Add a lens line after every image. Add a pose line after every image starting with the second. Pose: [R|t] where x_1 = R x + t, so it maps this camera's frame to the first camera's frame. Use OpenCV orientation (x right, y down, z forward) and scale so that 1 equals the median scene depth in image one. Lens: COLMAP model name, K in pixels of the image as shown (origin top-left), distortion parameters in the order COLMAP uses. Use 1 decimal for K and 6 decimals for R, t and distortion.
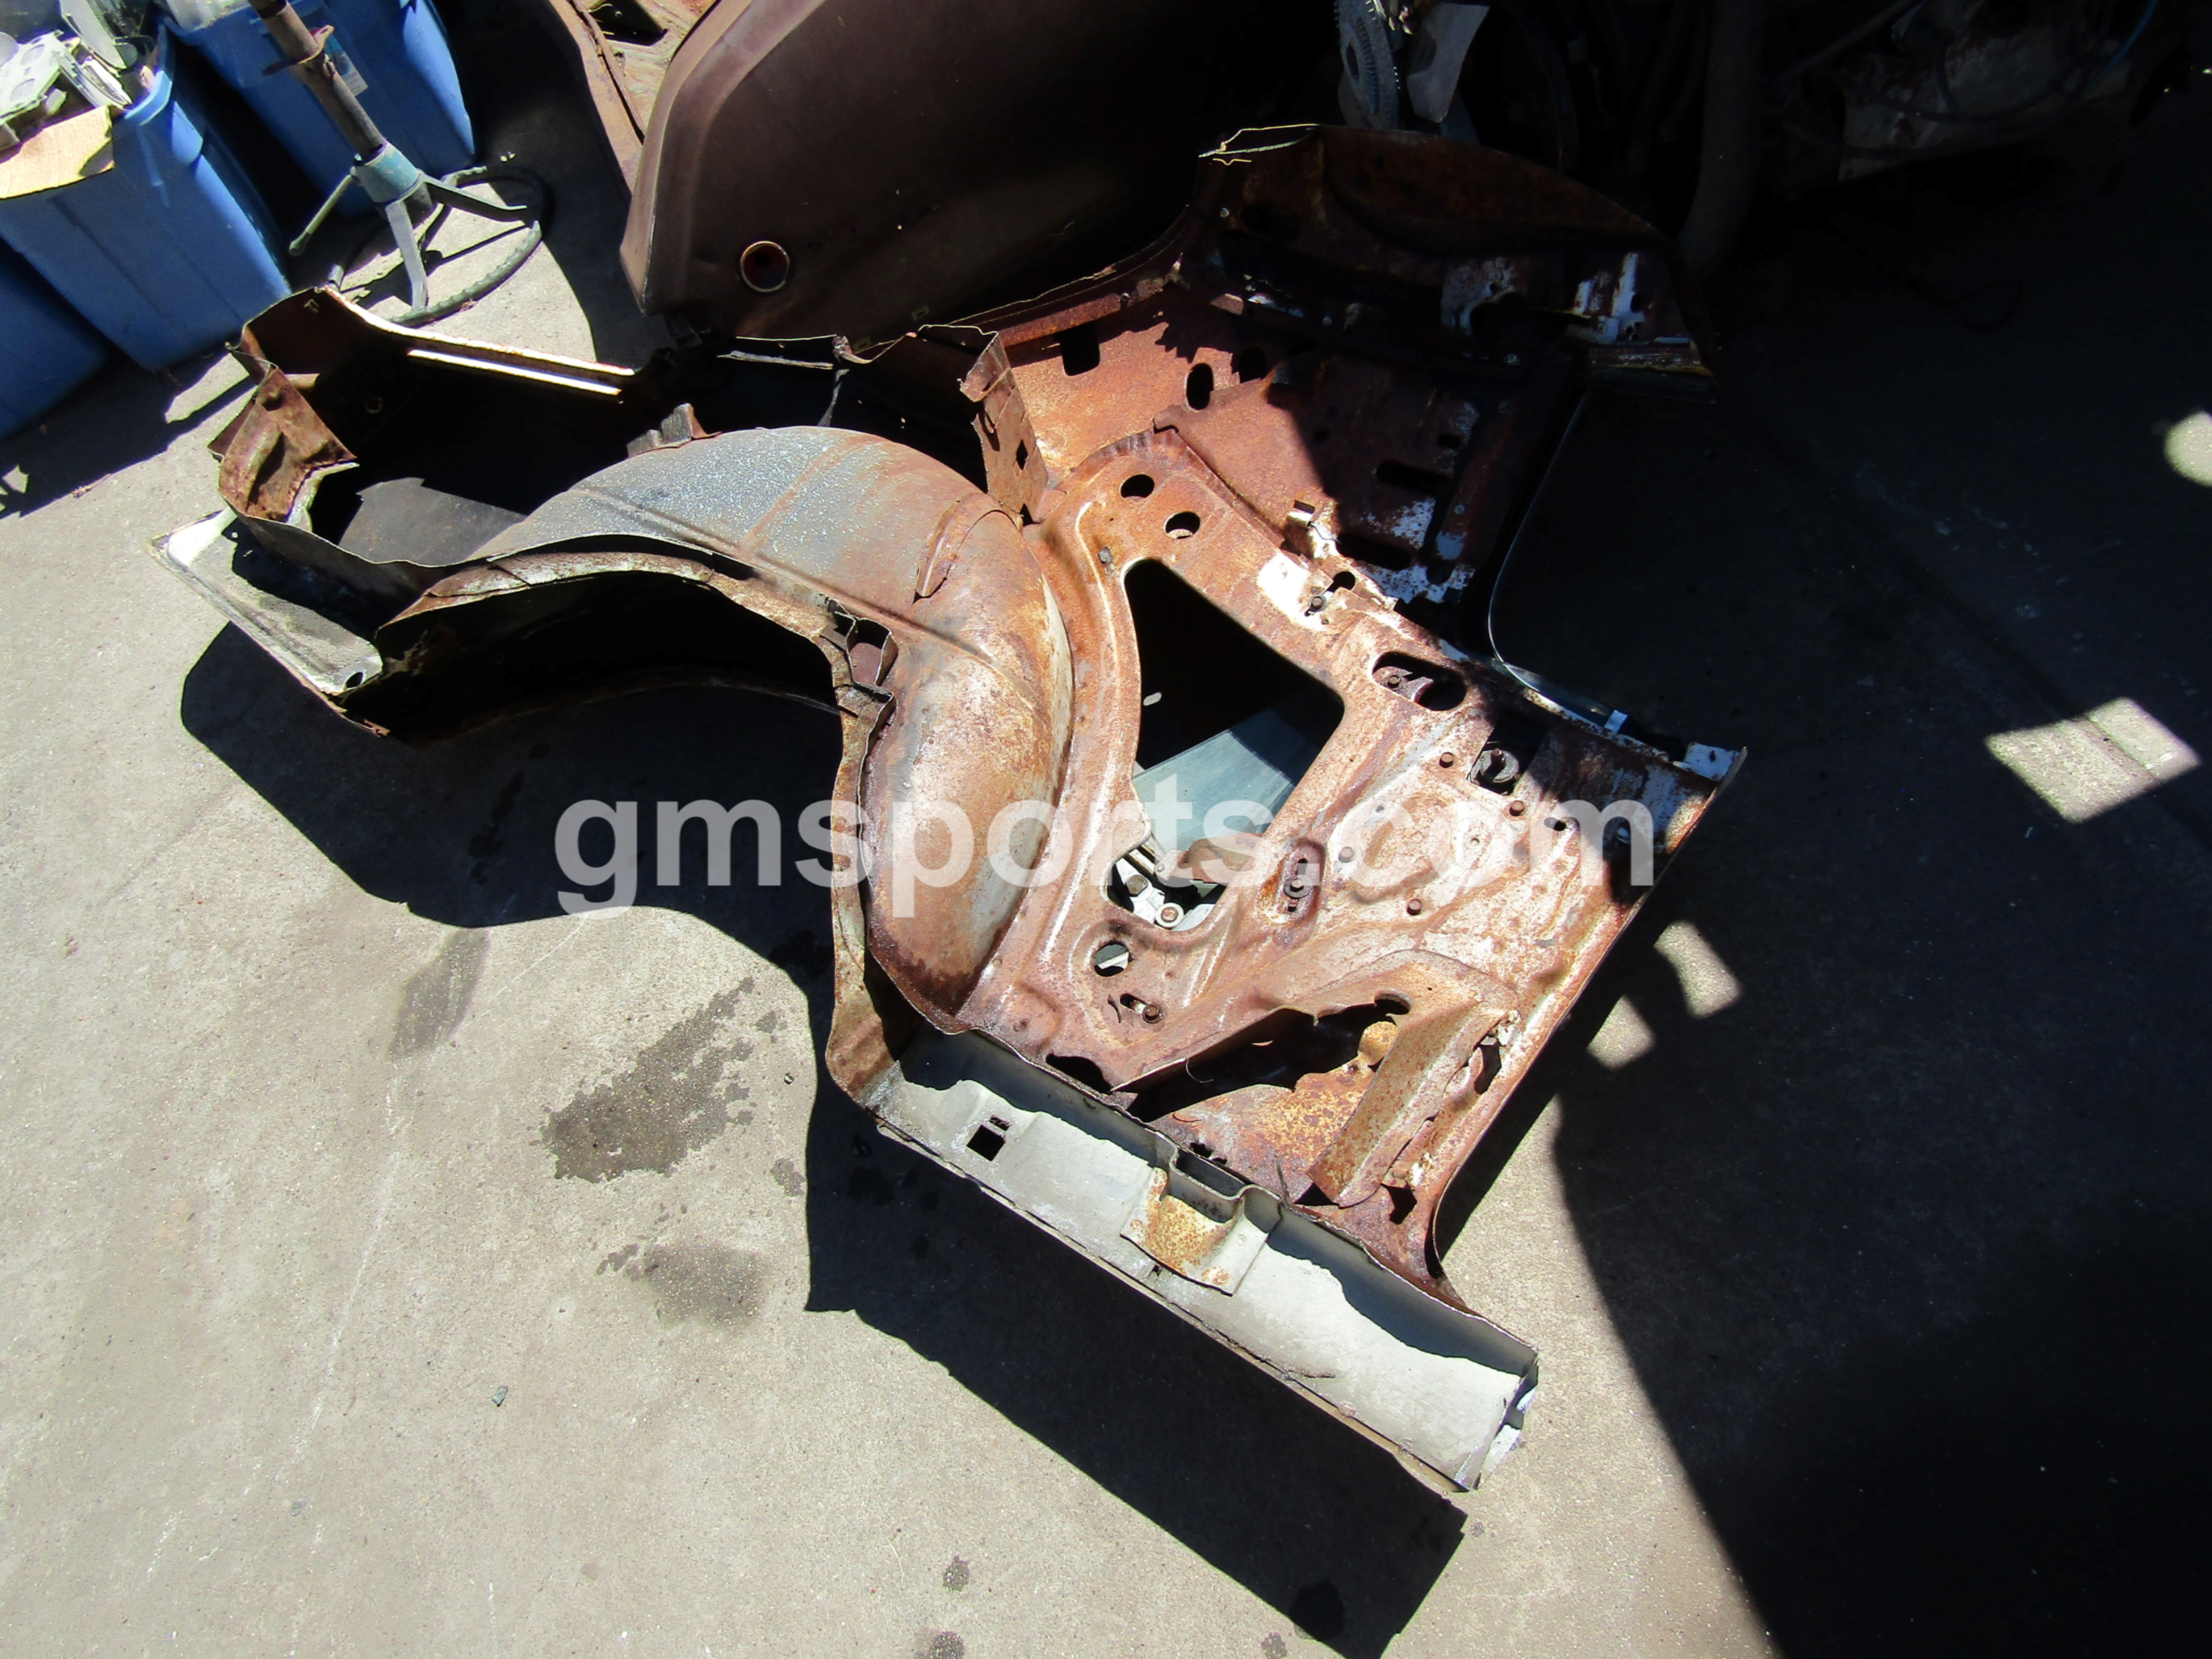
lens RADIAL K [[1585.7, 0, 1116.0], [0, 1585.7, 833.7], [0, 0, 1]] dist [0.010472, -0.002785]
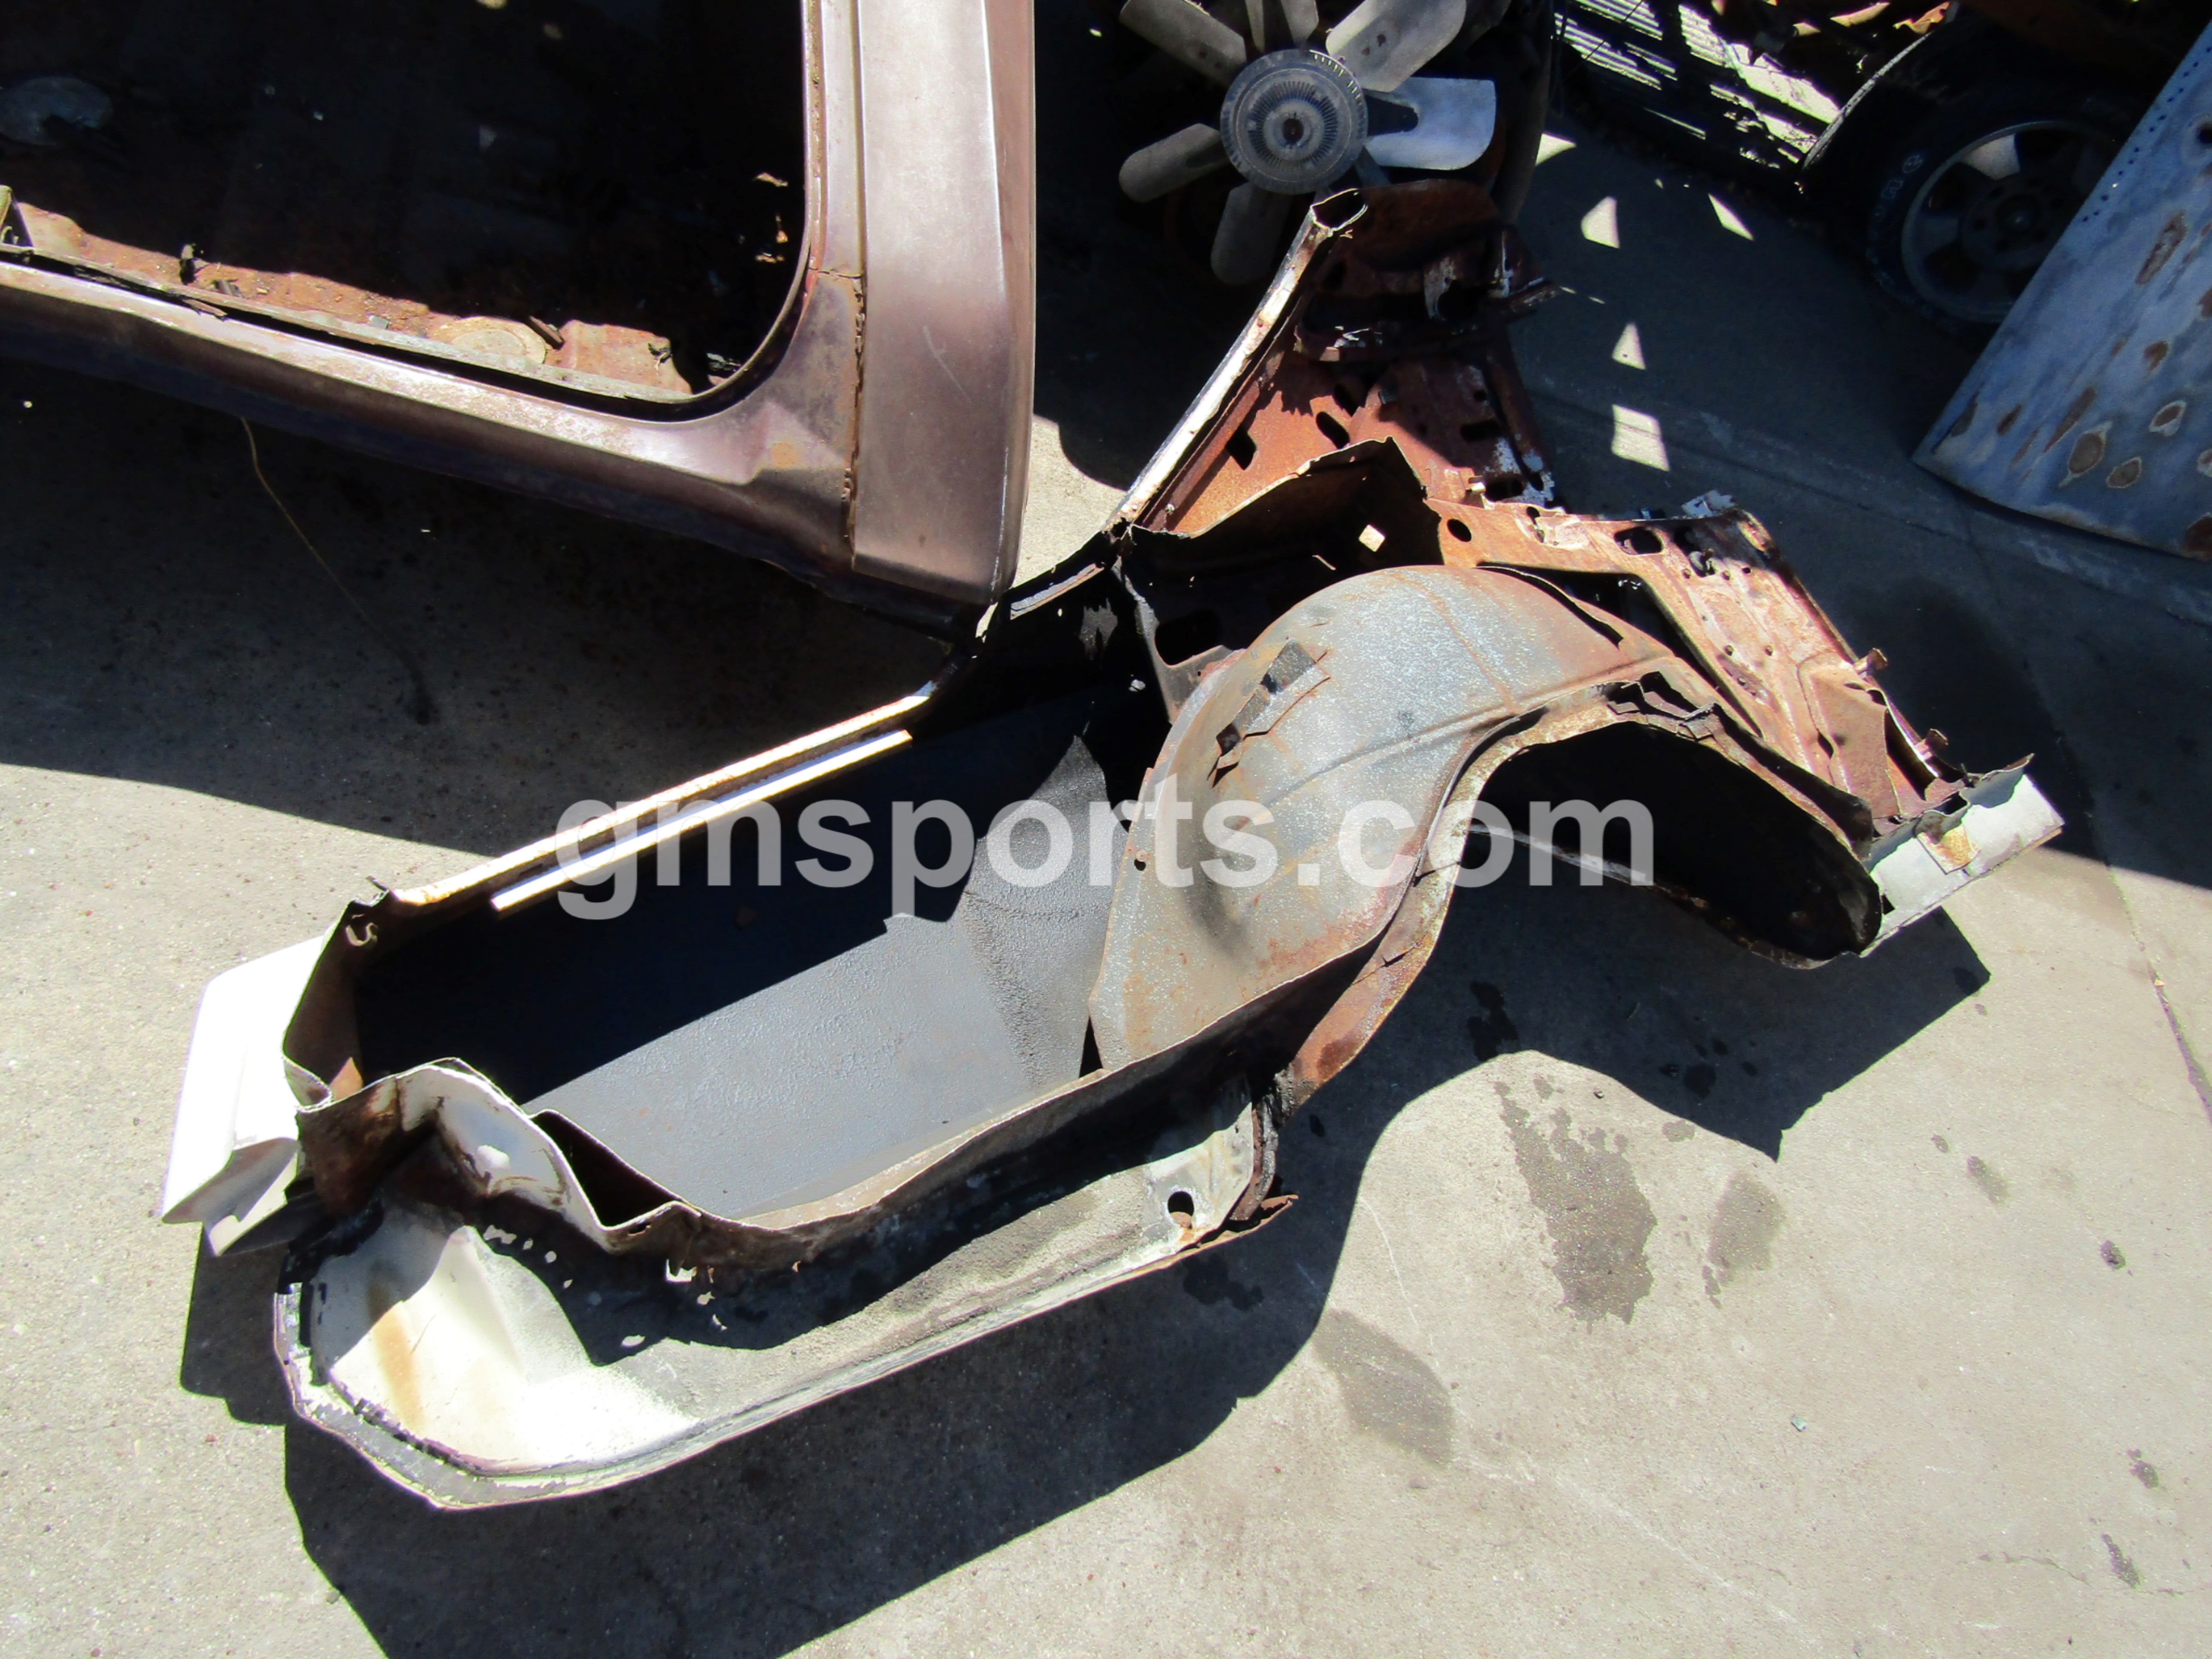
lens RADIAL K [[1585.7, 0, 1116.0], [0, 1585.7, 833.7], [0, 0, 1]] dist [0.010472, -0.002785]
pose [[0.229809, -0.530742, 0.815782, -1.109015], [0.444410, 0.802951, 0.397202, -0.596751], [-0.865845, 0.271262, 0.420392, 0.772199]]
